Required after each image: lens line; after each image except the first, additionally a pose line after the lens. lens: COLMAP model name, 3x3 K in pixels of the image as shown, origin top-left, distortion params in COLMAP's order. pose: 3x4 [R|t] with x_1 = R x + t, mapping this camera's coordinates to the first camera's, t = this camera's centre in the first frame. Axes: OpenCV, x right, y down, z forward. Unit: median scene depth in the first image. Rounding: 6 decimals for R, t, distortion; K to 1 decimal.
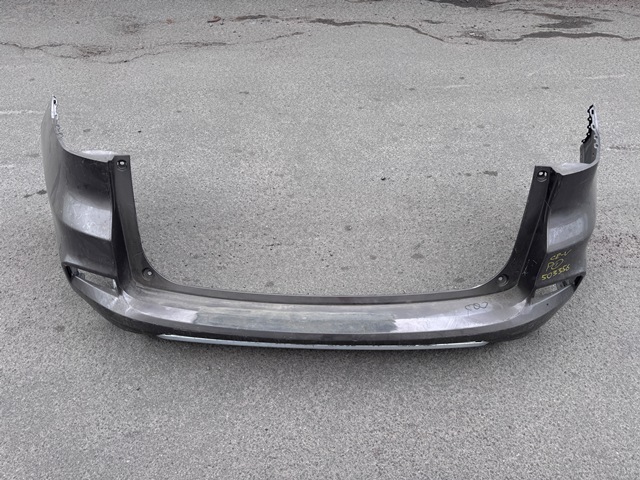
lens RADIAL K [[443.8, 0, 323.5], [0, 443.8, 239.6], [0, 0, 1]] dist [0.058057, -0.073107]
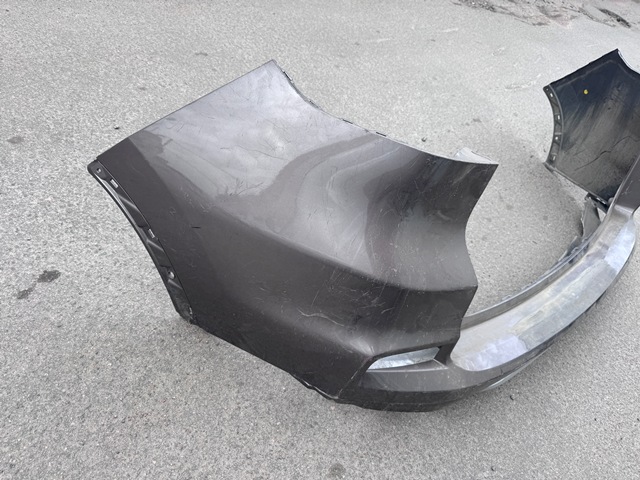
lens RADIAL K [[443.8, 0, 323.5], [0, 443.8, 239.6], [0, 0, 1]] dist [0.058057, -0.073107]
pose [[0.730676, -0.289880, 0.618128, -0.956864], [0.238903, 0.956704, 0.166259, -0.207822], [-0.639561, 0.026192, 0.768294, 0.610959]]
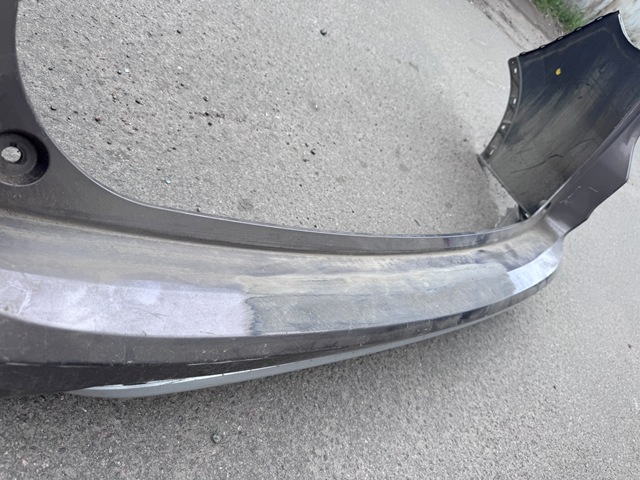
lens RADIAL K [[457.3, 0, 318.8], [0, 457.3, 243.6], [0, 0, 1]] dist [0.034739, -0.067218]
pose [[0.706519, -0.033076, 0.706921, -0.471624], [-0.114040, 0.980532, 0.159852, 0.067708], [-0.698446, -0.193556, 0.688992, 0.744306]]
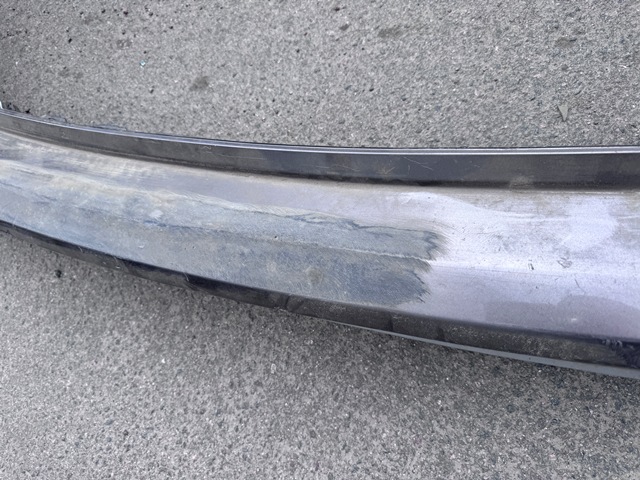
lens RADIAL K [[457.3, 0, 318.8], [0, 457.3, 243.6], [0, 0, 1]] dist [0.034739, -0.067218]
pose [[0.905099, 0.140929, -0.401167, 0.203365], [0.072793, 0.878191, 0.472739, 0.044277], [0.418923, -0.457078, 0.784591, 0.768946]]
